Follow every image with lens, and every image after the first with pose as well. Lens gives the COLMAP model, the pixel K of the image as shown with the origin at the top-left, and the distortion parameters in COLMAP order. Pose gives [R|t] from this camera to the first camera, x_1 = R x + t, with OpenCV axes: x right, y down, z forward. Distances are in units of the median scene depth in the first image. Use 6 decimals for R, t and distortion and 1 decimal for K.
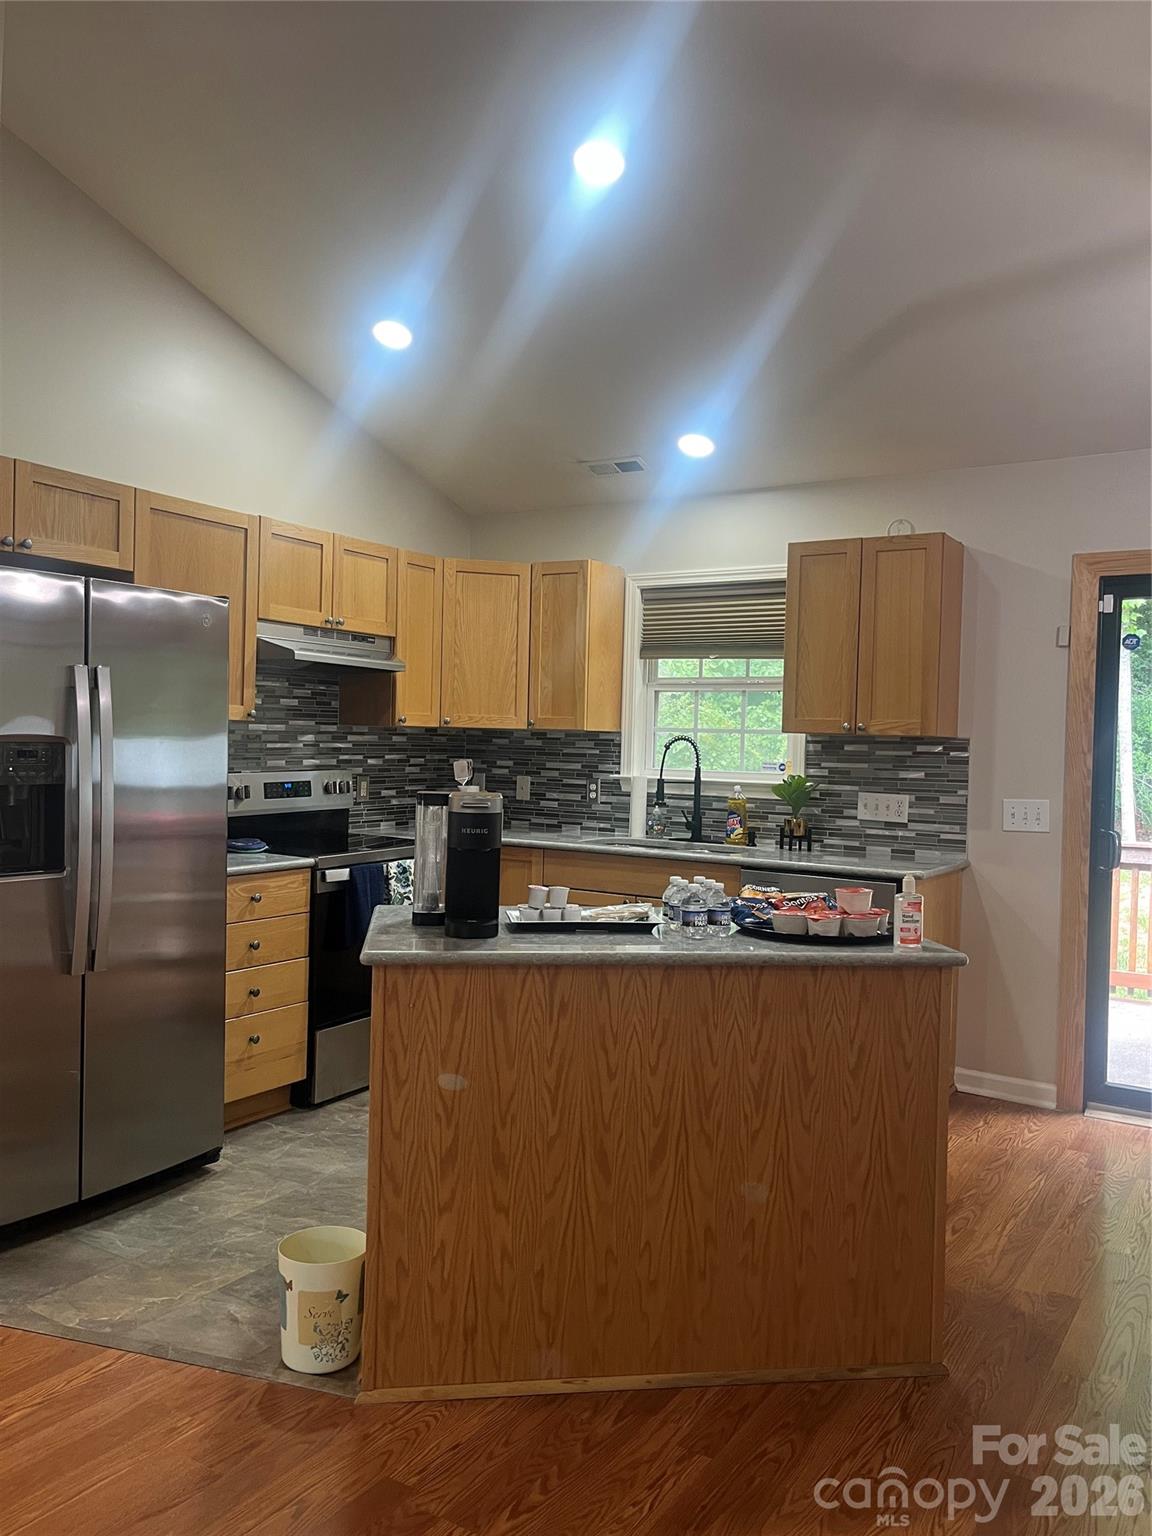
lens RADIAL K [[1169.8, 0, 575.4], [0, 1169.8, 802.3], [0, 0, 1]] dist [0.081350, -0.115581]
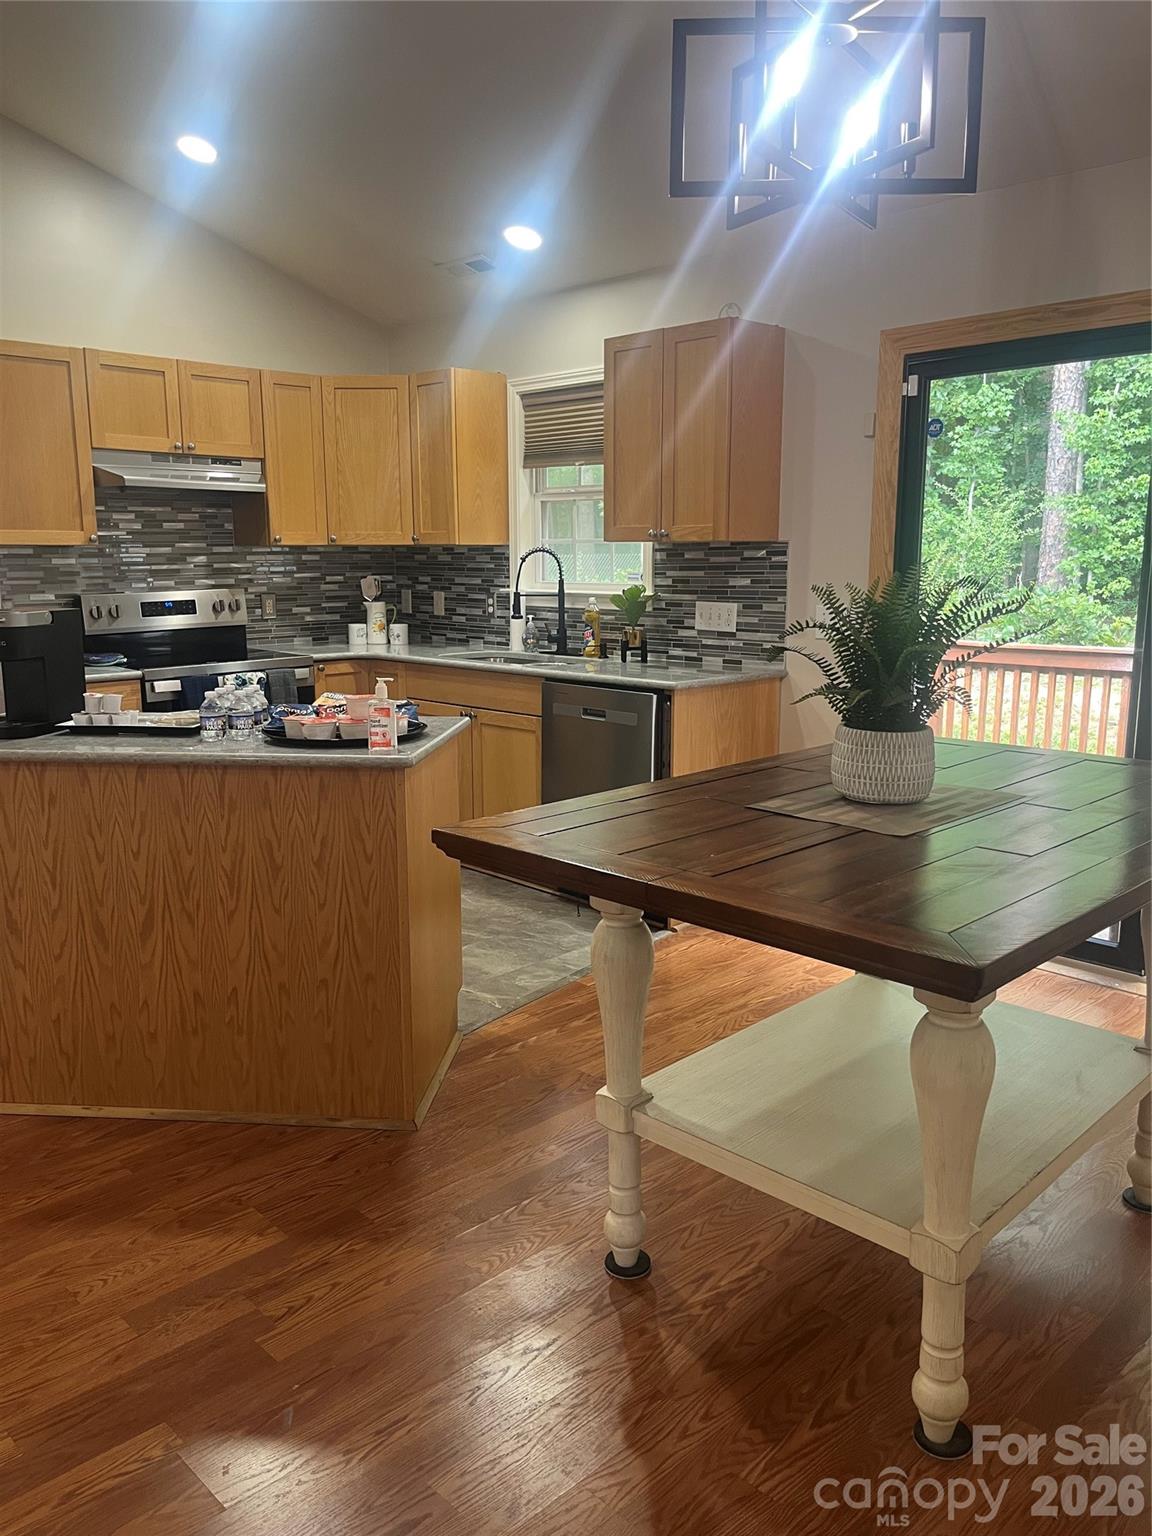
lens RADIAL K [[1169.8, 0, 575.4], [0, 1169.8, 802.3], [0, 0, 1]] dist [0.081350, -0.115581]
pose [[0.970623, 0.021072, -0.239679, 0.389516], [0.016391, 0.988052, 0.153245, 0.005458], [0.240045, -0.152671, 0.958681, 0.011783]]
